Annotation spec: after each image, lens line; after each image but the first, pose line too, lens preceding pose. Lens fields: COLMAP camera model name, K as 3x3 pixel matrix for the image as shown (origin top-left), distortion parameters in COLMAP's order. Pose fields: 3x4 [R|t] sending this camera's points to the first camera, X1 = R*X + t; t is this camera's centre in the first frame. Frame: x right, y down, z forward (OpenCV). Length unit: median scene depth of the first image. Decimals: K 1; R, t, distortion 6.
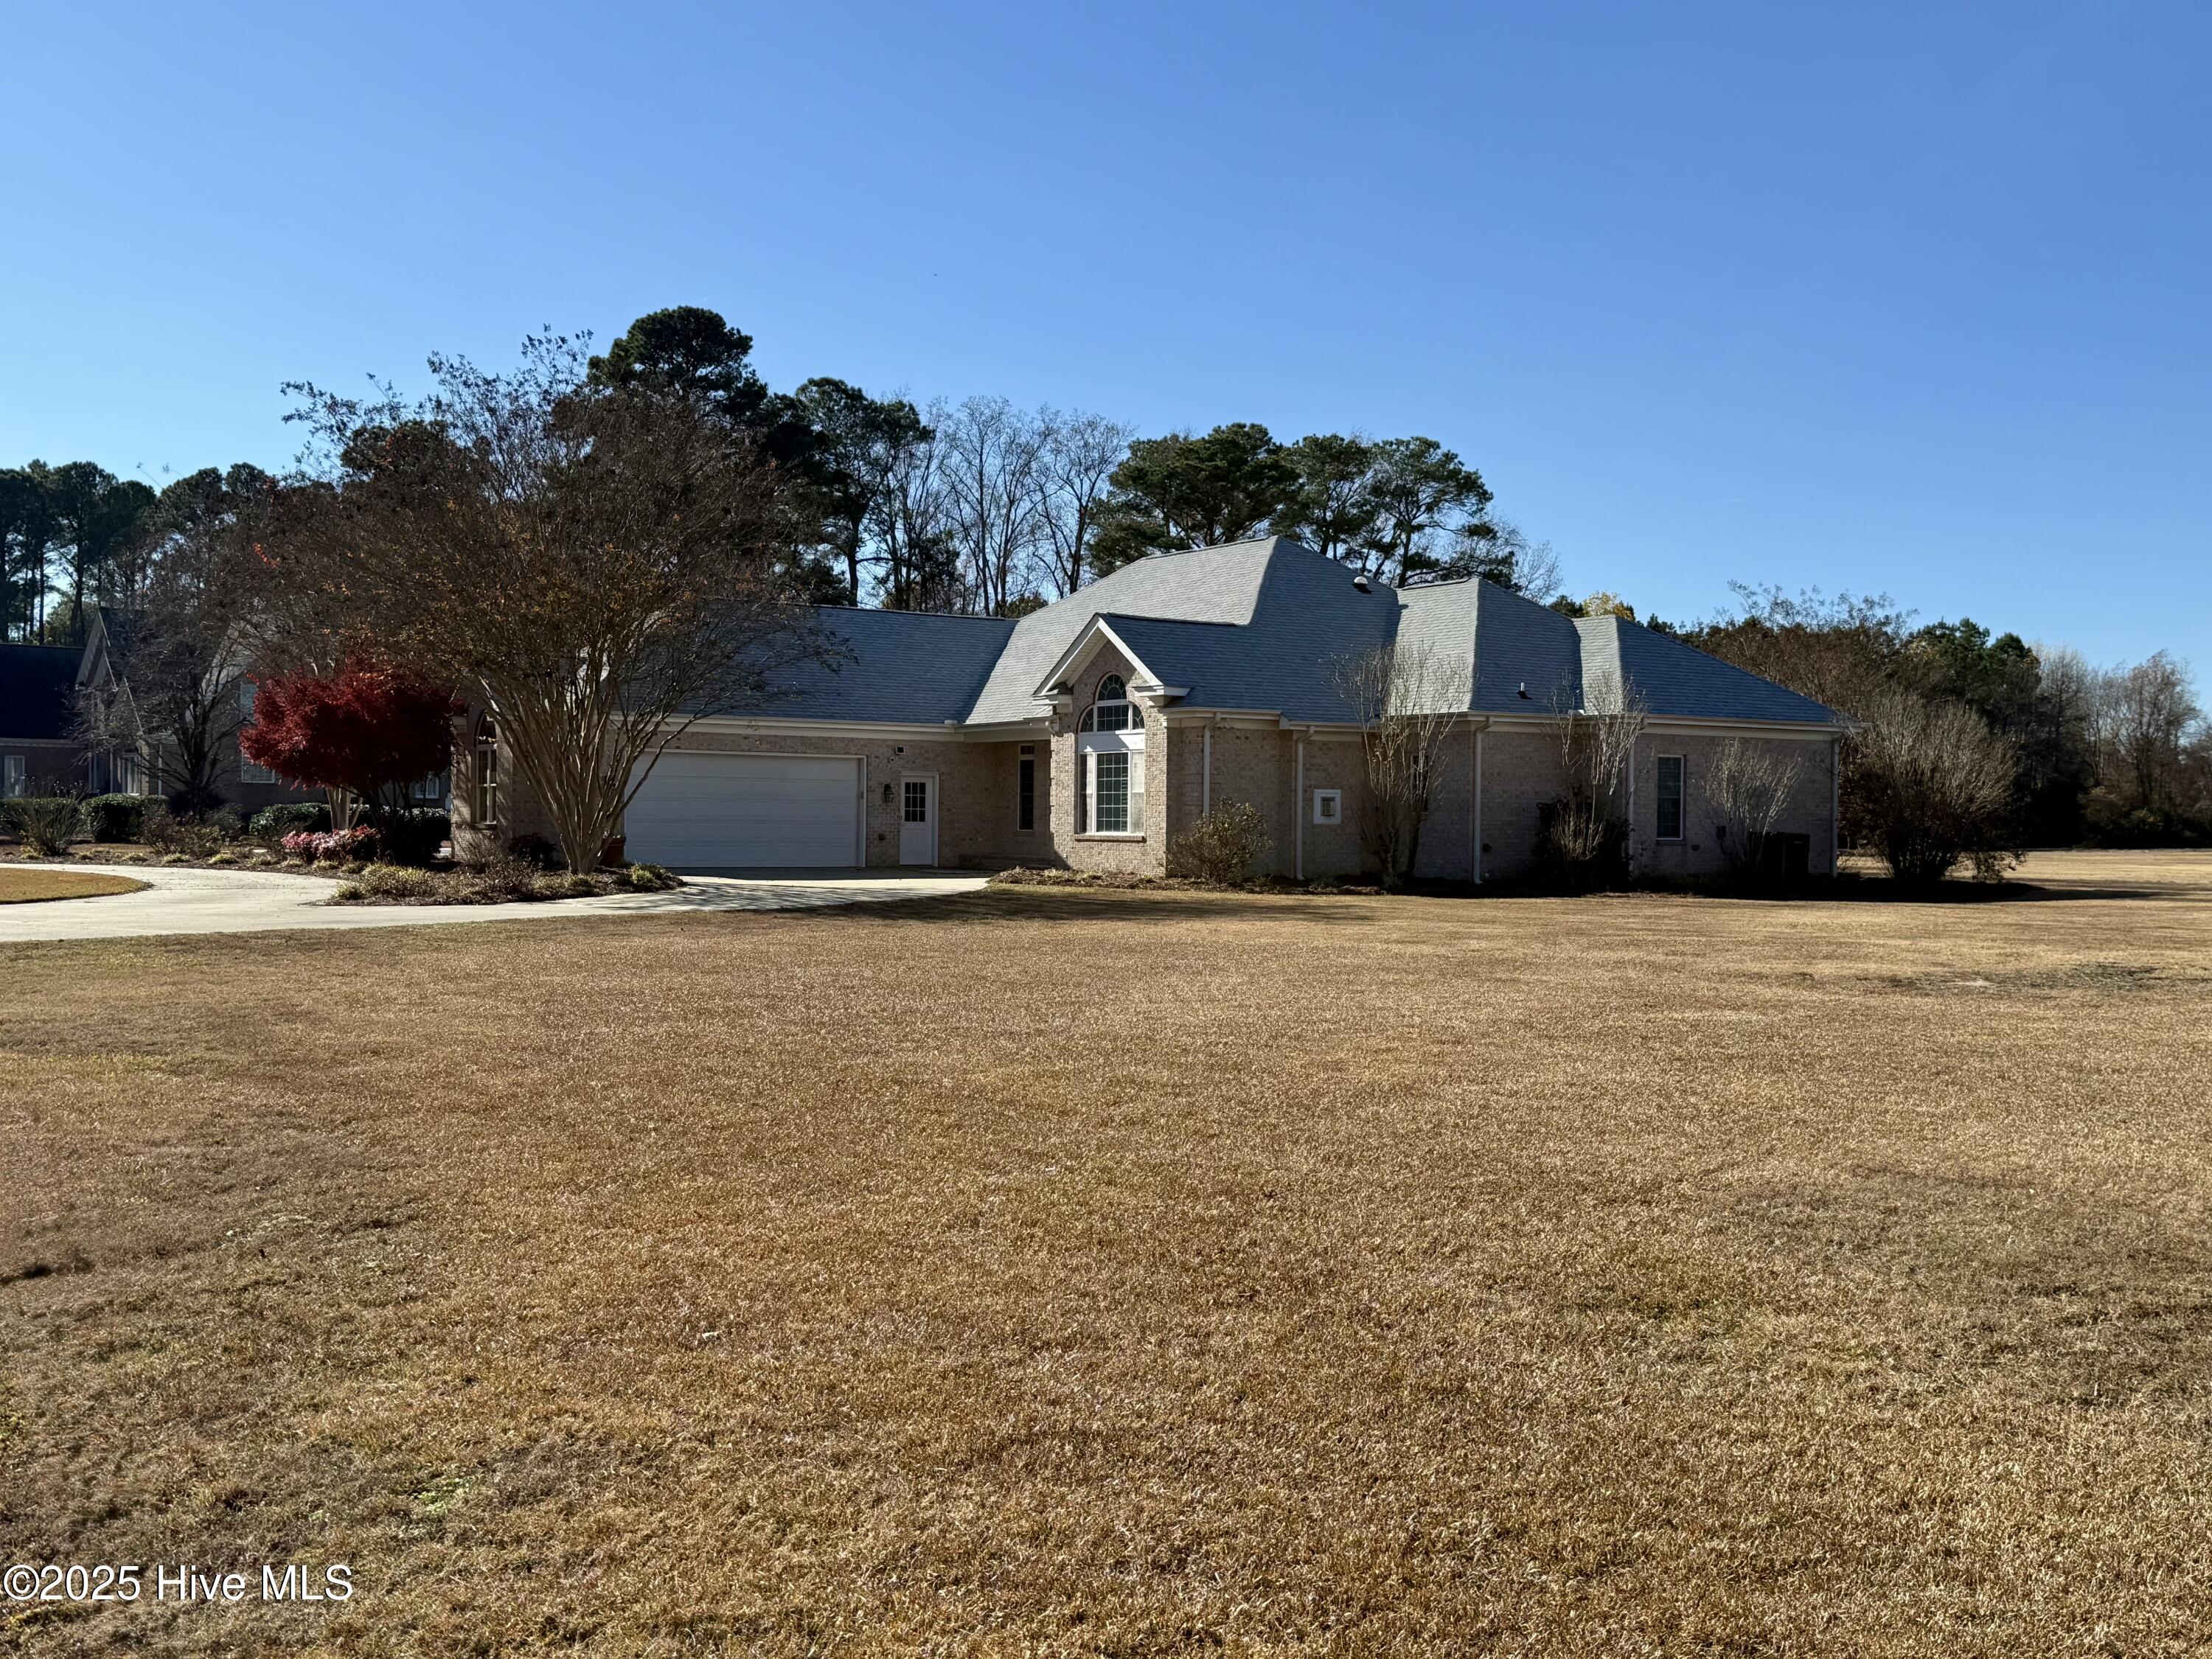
lens RADIAL K [[2262.4, 0, 1119.8], [0, 2262.4, 831.8], [0, 0, 1]] dist [0.115112, 0.000000]
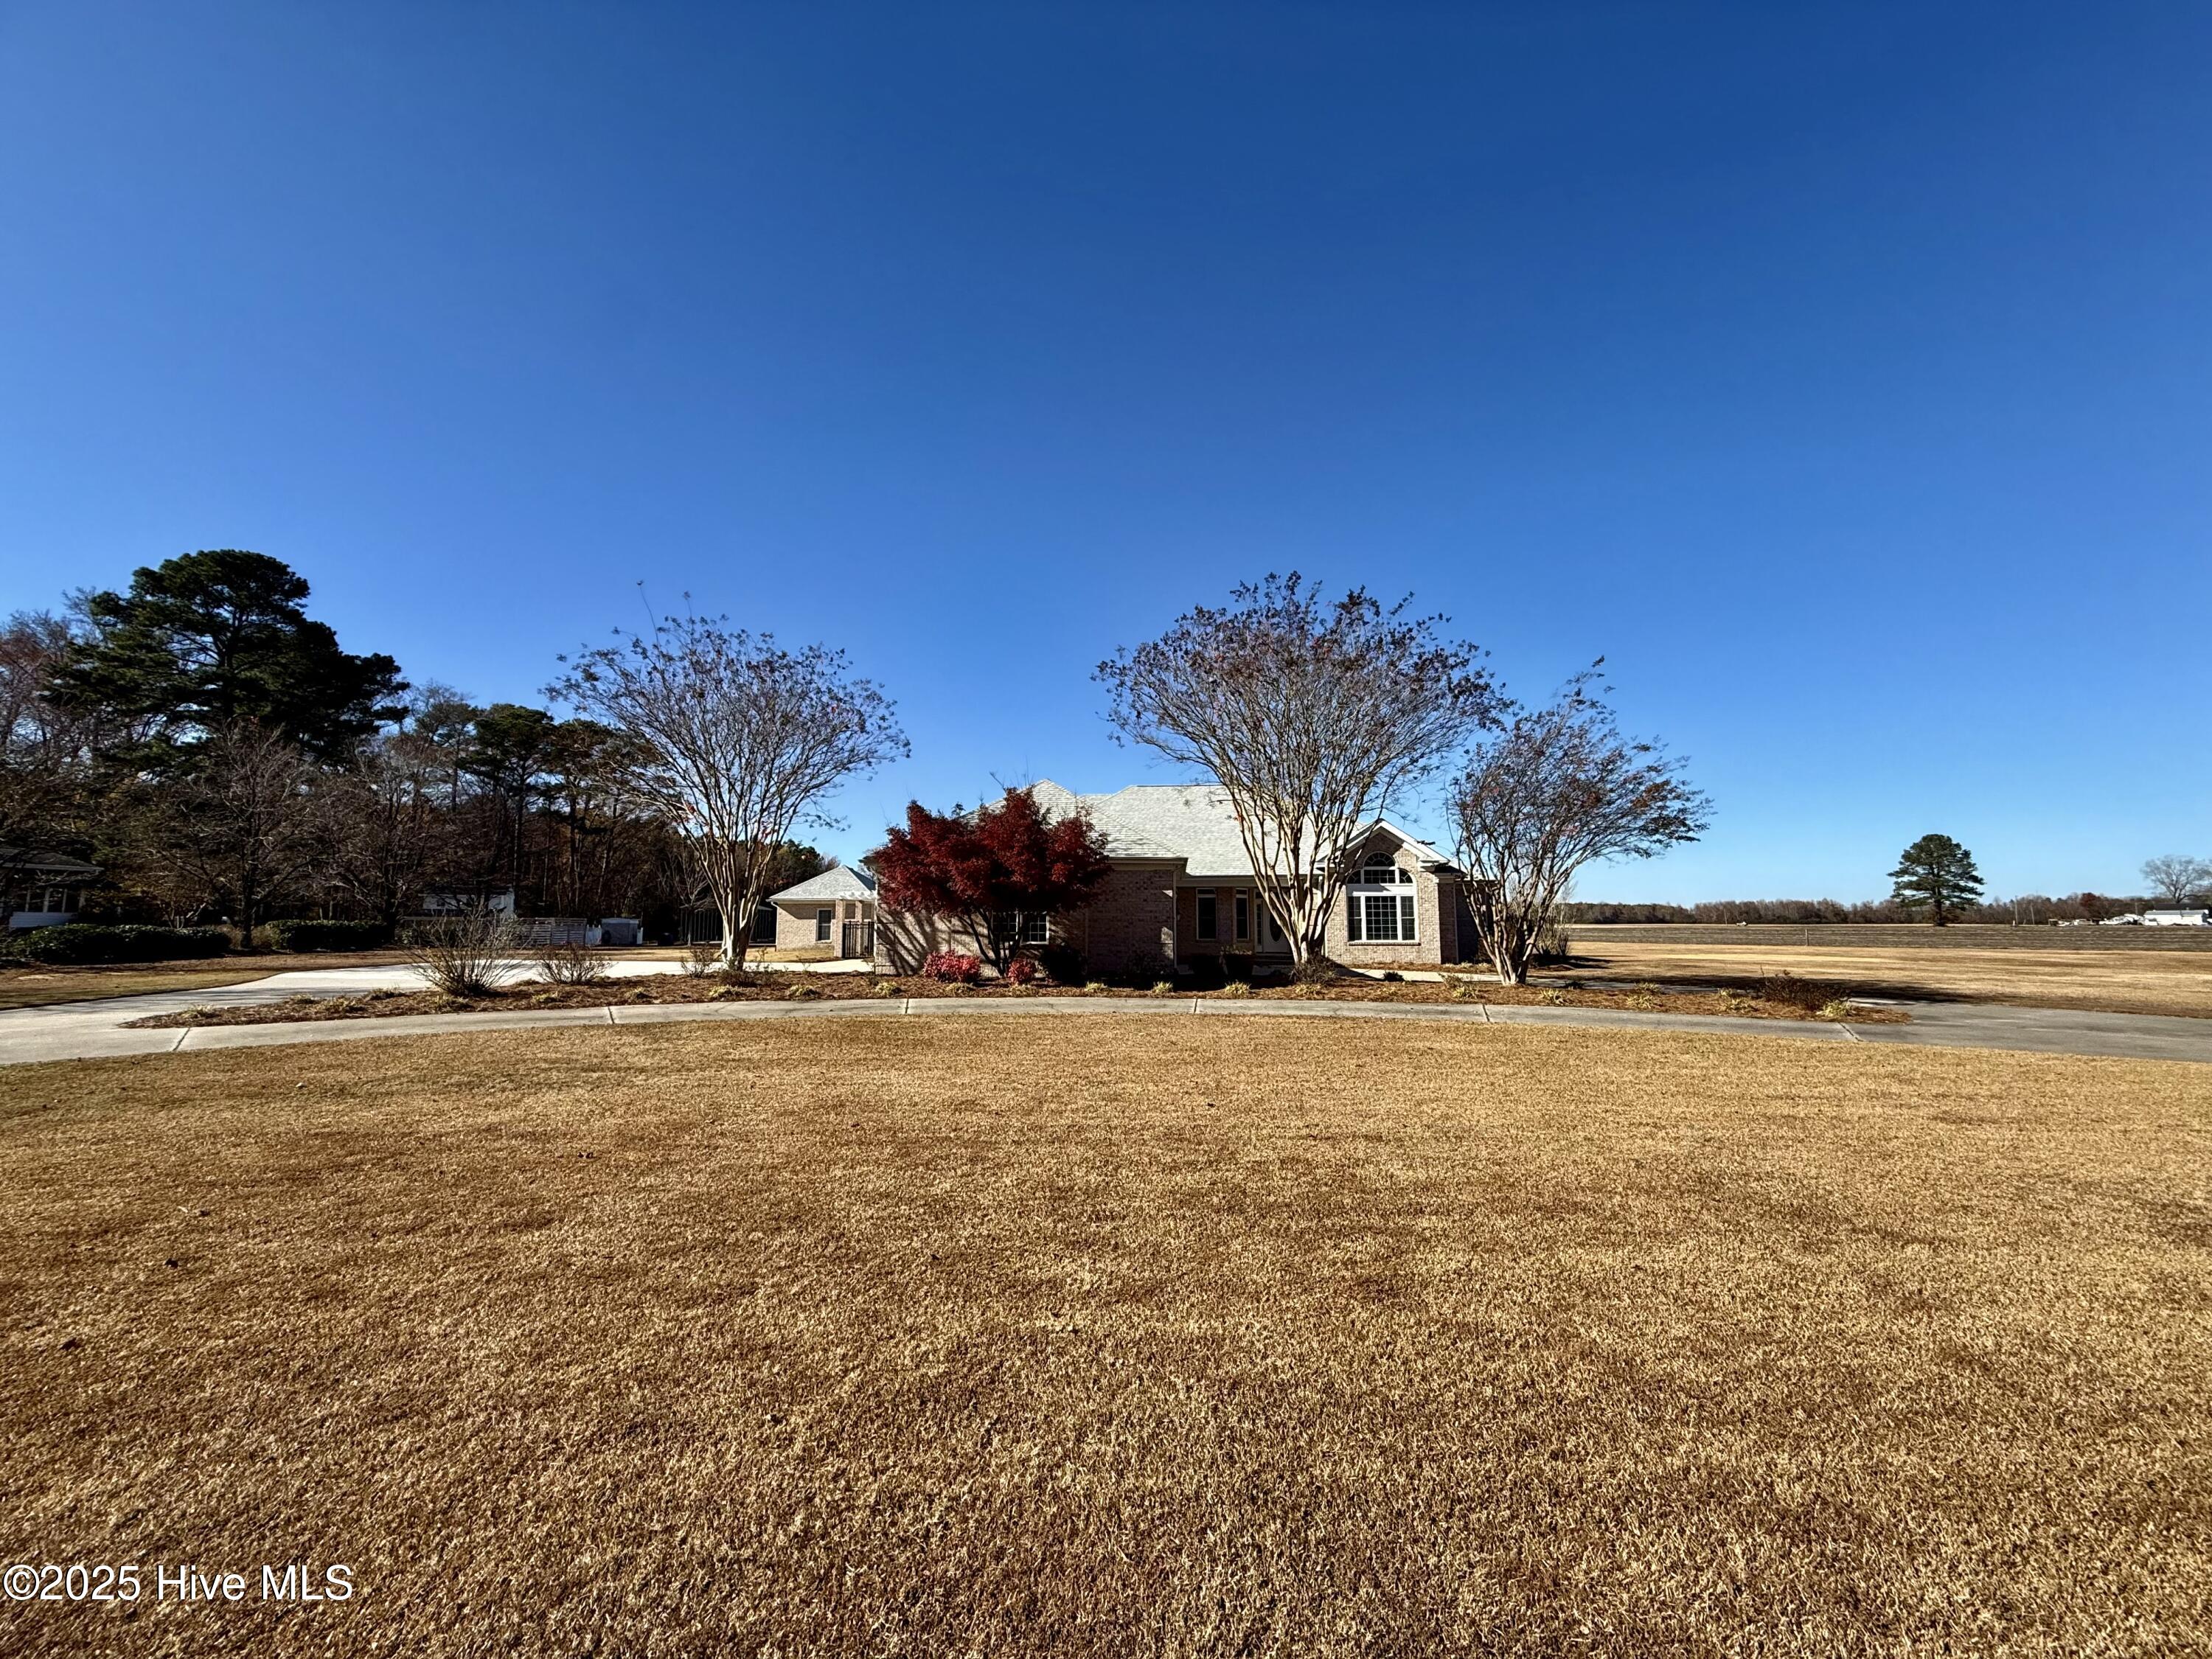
lens RADIAL K [[895.7, 0, 1092.8], [0, 895.7, 819.5], [0, 0, 1]] dist [-0.000391, 0.000509]
pose [[0.603752, 0.084706, 0.792659, -0.625060], [0.014752, 0.992981, -0.117349, -0.013245], [-0.797036, 0.082543, 0.598264, 0.661485]]
